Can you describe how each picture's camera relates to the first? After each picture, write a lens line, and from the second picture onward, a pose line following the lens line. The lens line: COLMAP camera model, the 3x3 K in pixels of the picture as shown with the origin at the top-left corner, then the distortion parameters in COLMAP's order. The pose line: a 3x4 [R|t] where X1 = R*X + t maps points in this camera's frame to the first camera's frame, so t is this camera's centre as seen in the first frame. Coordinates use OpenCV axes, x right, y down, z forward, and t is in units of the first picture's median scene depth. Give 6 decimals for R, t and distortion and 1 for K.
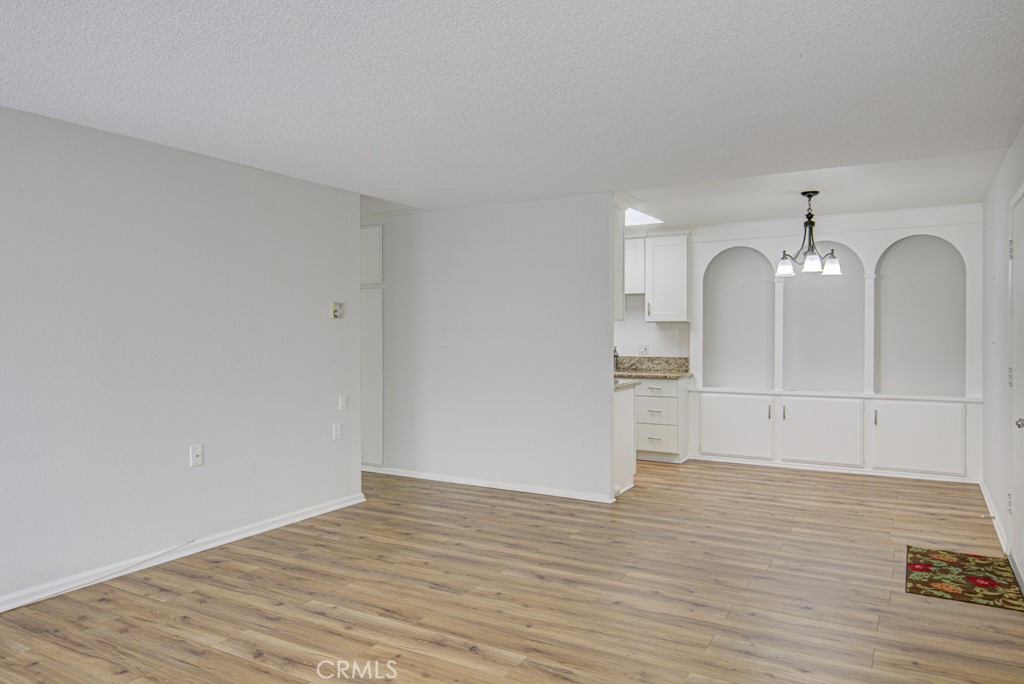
lens RADIAL K [[696.5, 0, 540.0], [0, 696.5, 341.4], [0, 0, 1]] dist [0.099929, 0.000088]
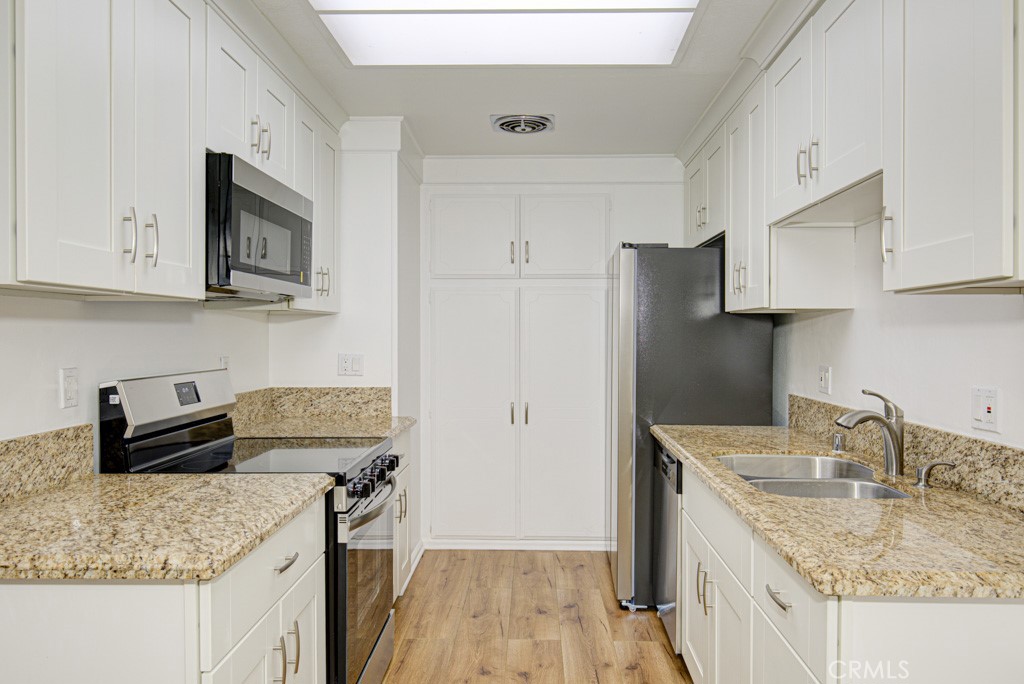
lens RADIAL K [[683.4, 0, 512.0], [0, 683.4, 342.0], [0, 0, 1]] dist [-0.026554, 0.000803]
pose [[0.440034, 0.012898, -0.897889, 0.325670], [-0.017909, 0.999824, 0.005585, -0.011288], [0.897803, 0.013622, 0.440187, 0.869990]]
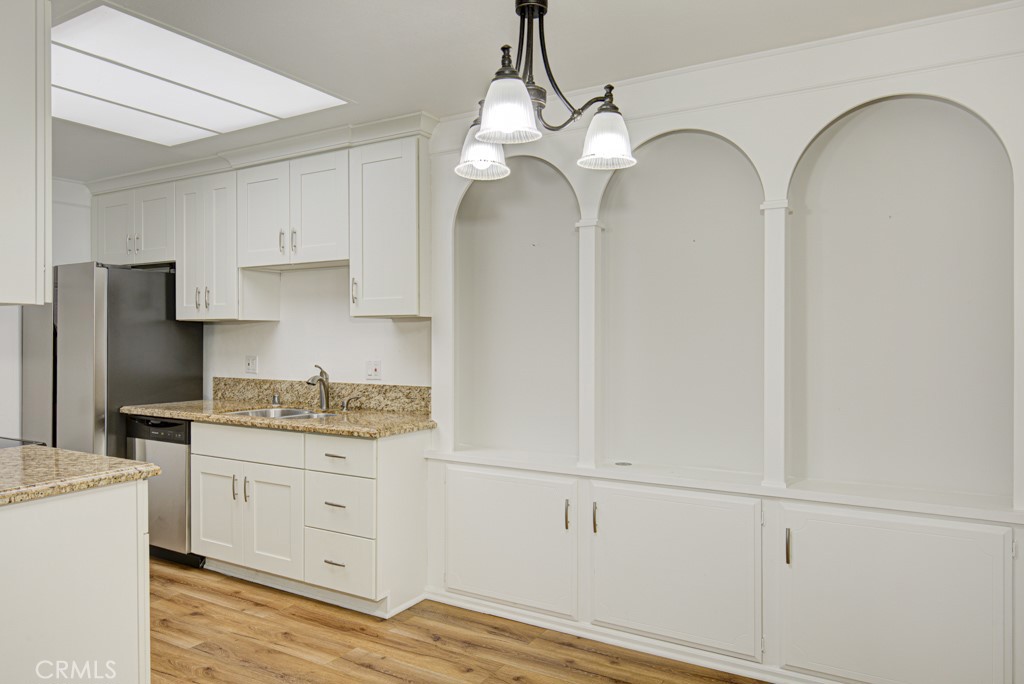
lens RADIAL K [[710.7, 0, 483.7], [0, 710.7, 340.5], [0, 0, 1]] dist [0.036606, -0.000363]
pose [[0.997609, 0.001823, -0.069080, 0.308575], [-0.002331, 0.999971, -0.007262, -0.008031], [0.069065, 0.007406, 0.997585, 0.546446]]
